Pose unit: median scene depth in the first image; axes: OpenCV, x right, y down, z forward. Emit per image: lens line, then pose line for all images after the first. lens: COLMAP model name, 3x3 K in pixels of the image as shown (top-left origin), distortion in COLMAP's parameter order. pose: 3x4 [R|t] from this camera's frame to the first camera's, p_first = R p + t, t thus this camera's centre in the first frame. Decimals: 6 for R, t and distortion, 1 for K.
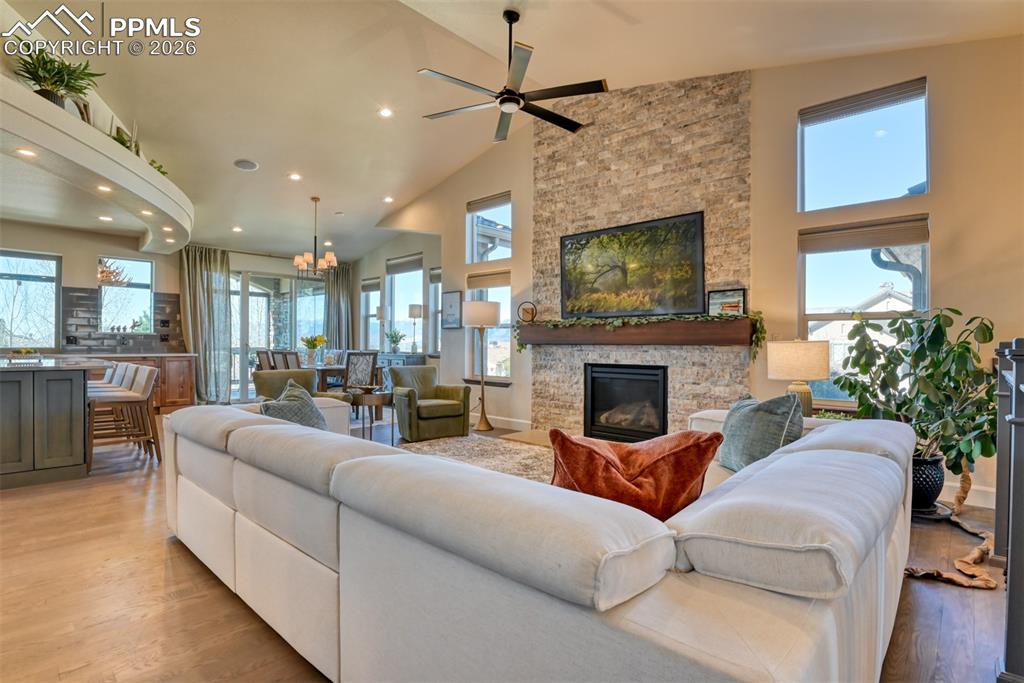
lens RADIAL K [[496.5, 0, 513.3], [0, 496.5, 344.5], [0, 0, 1]] dist [-0.019774, -0.000882]
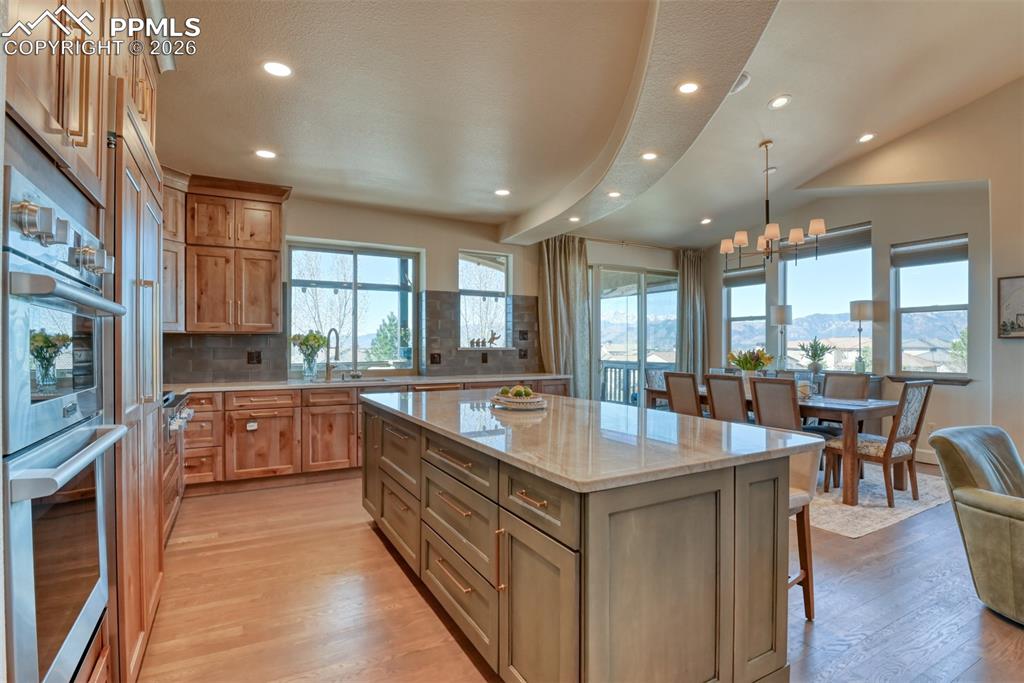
lens RADIAL K [[496.5, 0, 509.3], [0, 496.5, 343.2], [0, 0, 1]] dist [-0.019774, -0.000882]
pose [[0.953373, -0.009189, -0.301654, -0.485633], [0.007313, 0.999946, -0.007348, -0.023635], [0.301705, 0.004800, 0.953389, 0.246564]]
